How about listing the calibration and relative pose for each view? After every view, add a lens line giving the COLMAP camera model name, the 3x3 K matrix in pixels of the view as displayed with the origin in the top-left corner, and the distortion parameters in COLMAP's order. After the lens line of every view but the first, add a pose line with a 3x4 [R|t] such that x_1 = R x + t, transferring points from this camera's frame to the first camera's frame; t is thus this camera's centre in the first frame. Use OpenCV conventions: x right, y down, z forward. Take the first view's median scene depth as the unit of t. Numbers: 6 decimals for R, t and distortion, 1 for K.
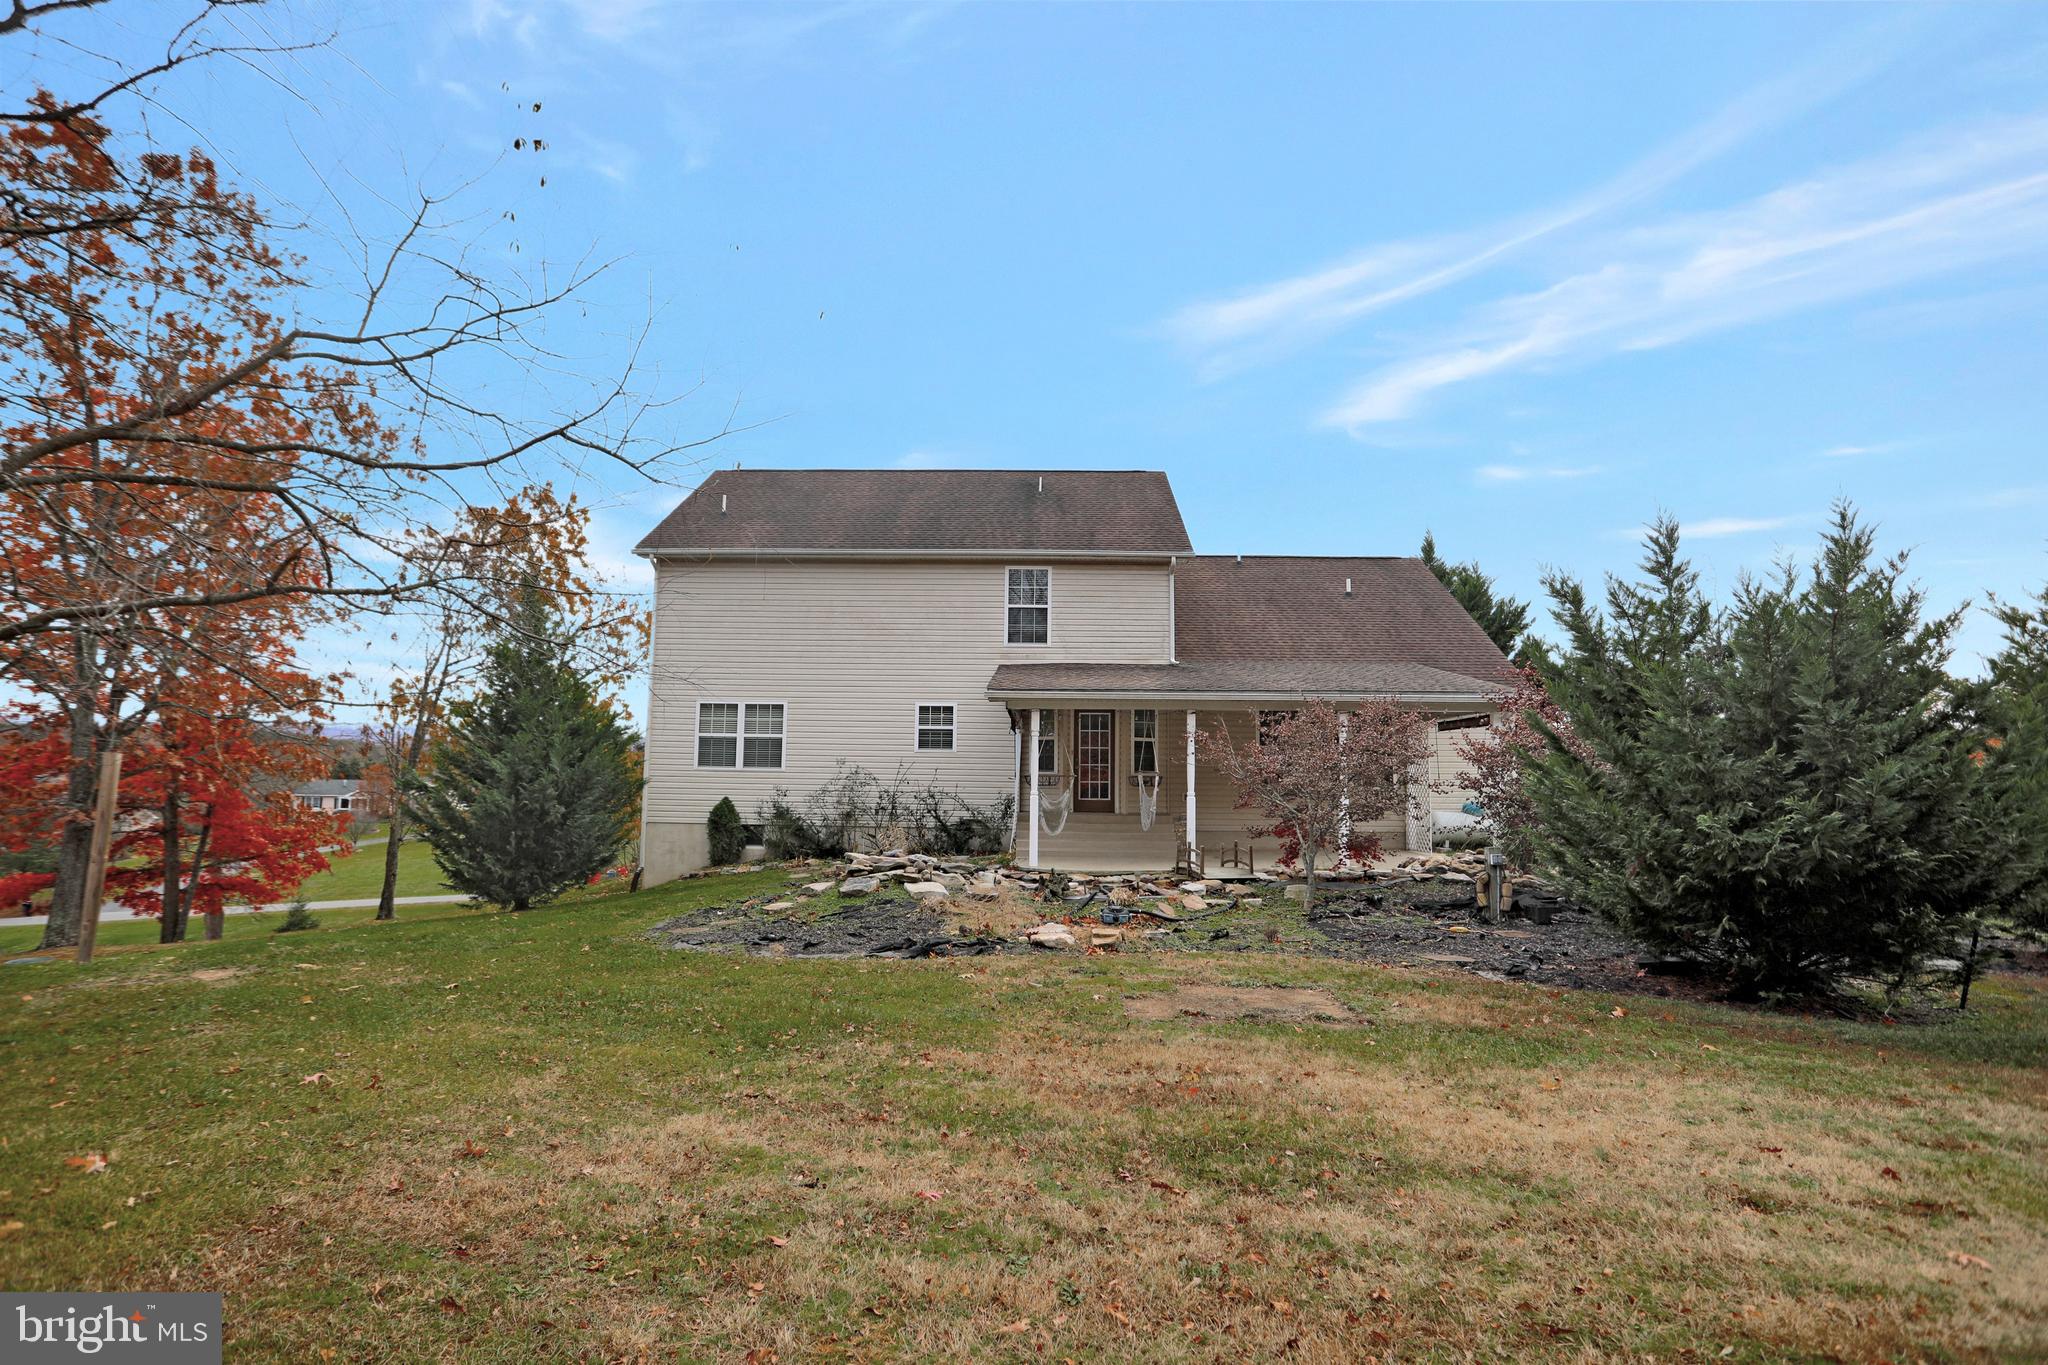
lens RADIAL K [[998.2, 0, 1024.0], [0, 998.2, 682.5], [0, 0, 1]] dist [0.001125, 0.000513]
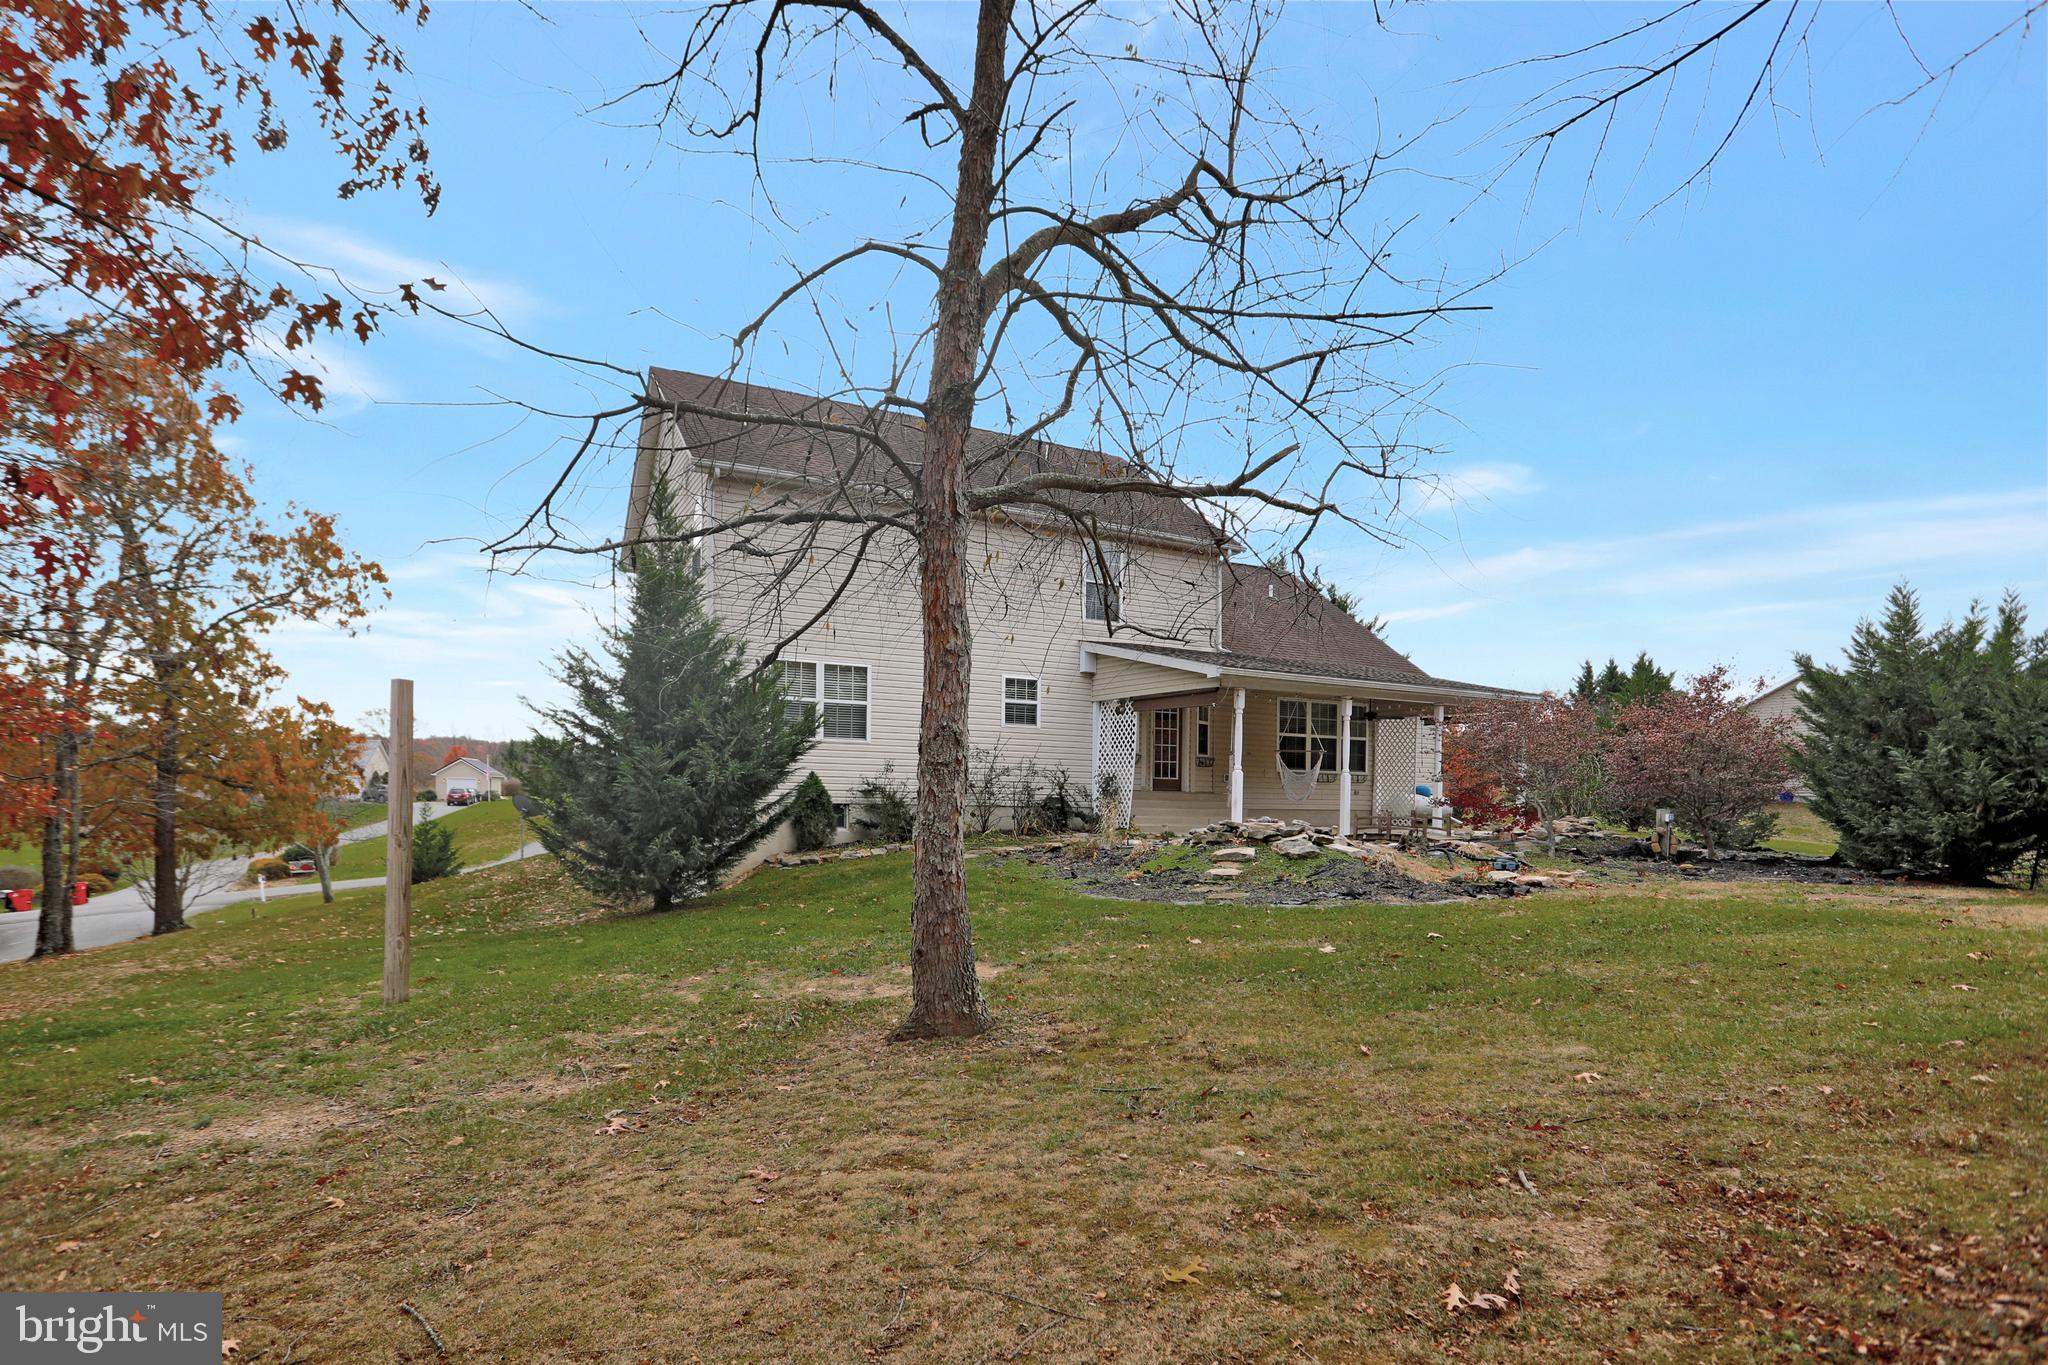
lens RADIAL K [[998.2, 0, 1024.0], [0, 998.2, 682.5], [0, 0, 1]] dist [0.001125, 0.000513]
pose [[0.875230, 0.056737, 0.480368, -0.546384], [-0.054362, 0.998343, -0.018868, 0.044597], [-0.480642, -0.009600, 0.876864, 0.162629]]
